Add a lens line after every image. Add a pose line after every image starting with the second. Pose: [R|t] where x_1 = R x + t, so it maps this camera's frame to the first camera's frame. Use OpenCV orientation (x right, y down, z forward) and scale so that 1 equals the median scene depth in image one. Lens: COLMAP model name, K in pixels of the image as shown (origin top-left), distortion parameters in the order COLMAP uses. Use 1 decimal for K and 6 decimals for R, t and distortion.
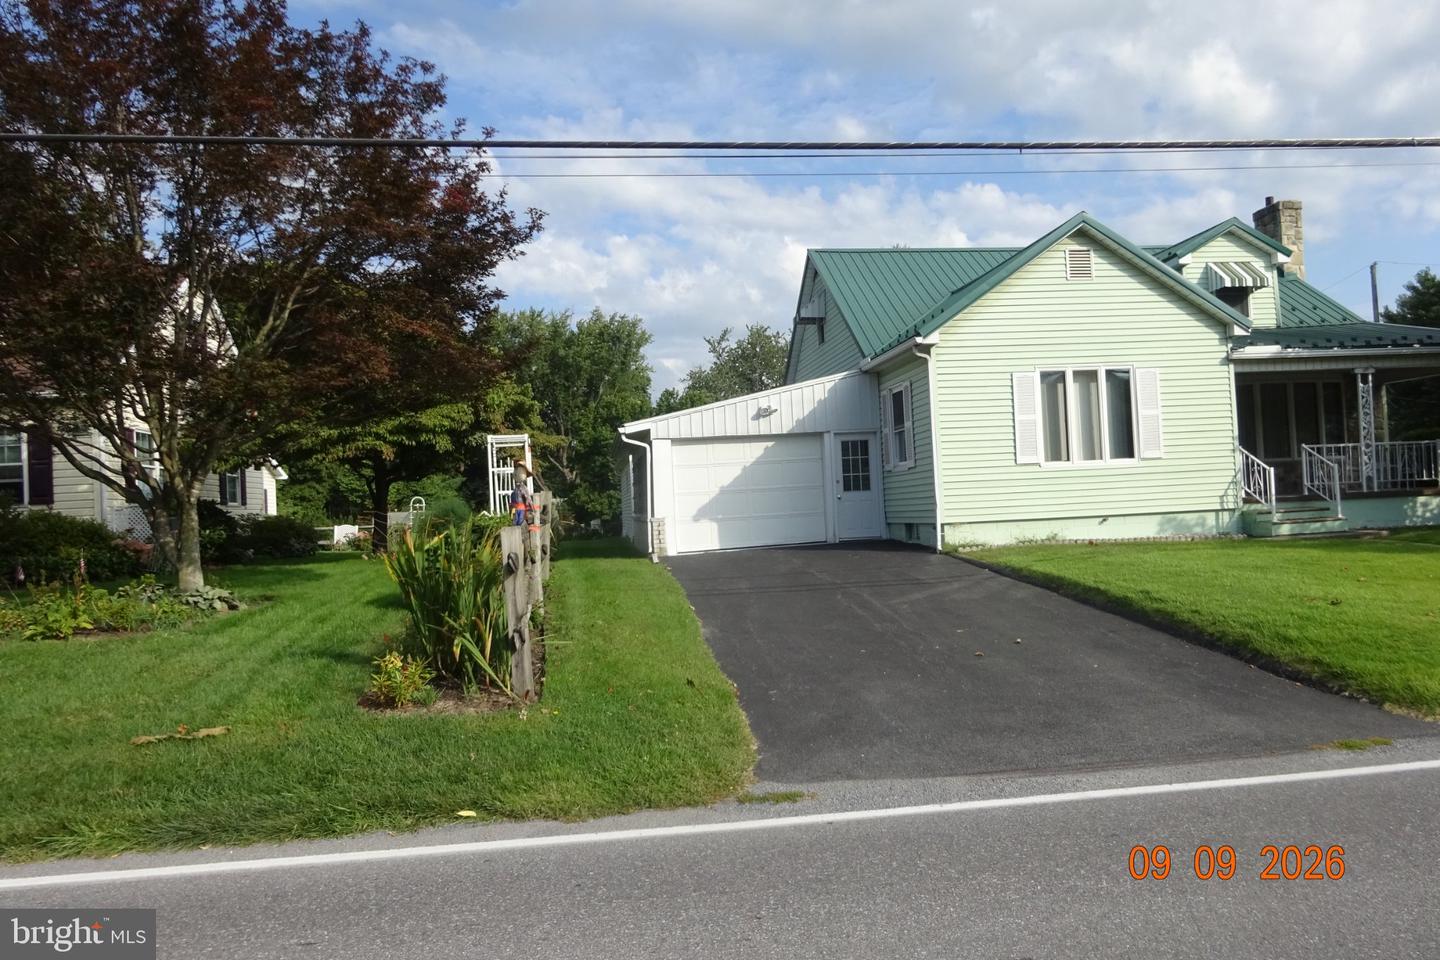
lens RADIAL K [[1075.9, 0, 721.5], [0, 1075.9, 473.0], [0, 0, 1]] dist [-0.002608, 0.001905]
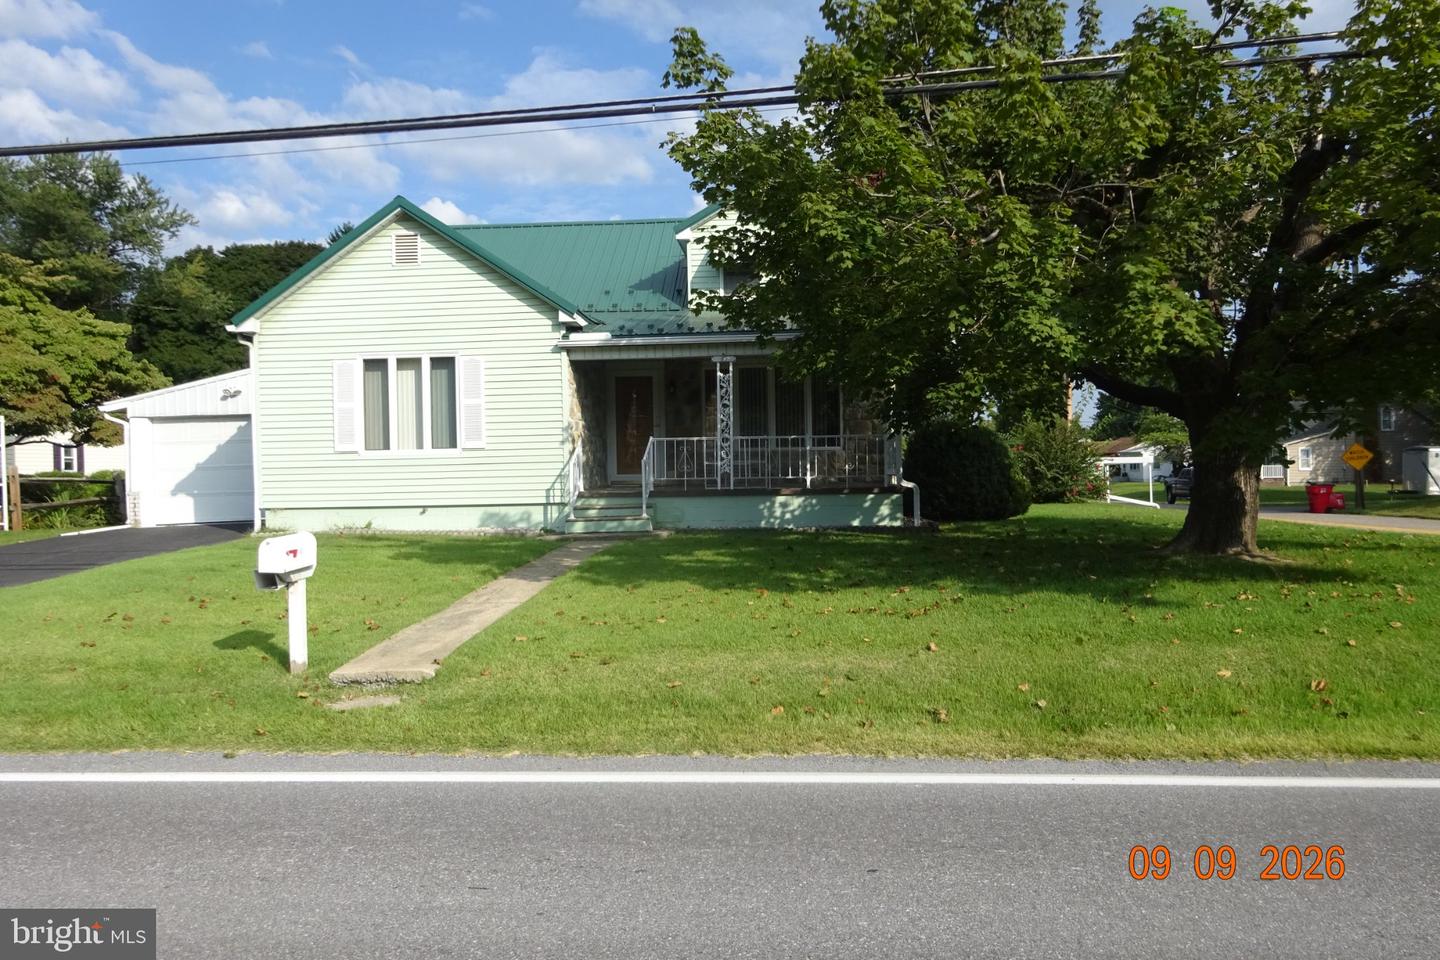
lens RADIAL K [[1075.9, 0, 724.6], [0, 1075.9, 481.8], [0, 0, 1]] dist [-0.002608, 0.001905]
pose [[0.977835, 0.029655, -0.207268, 0.817053], [-0.019014, 0.998406, 0.053143, -0.039695], [0.208513, -0.048024, 0.976840, 0.091246]]
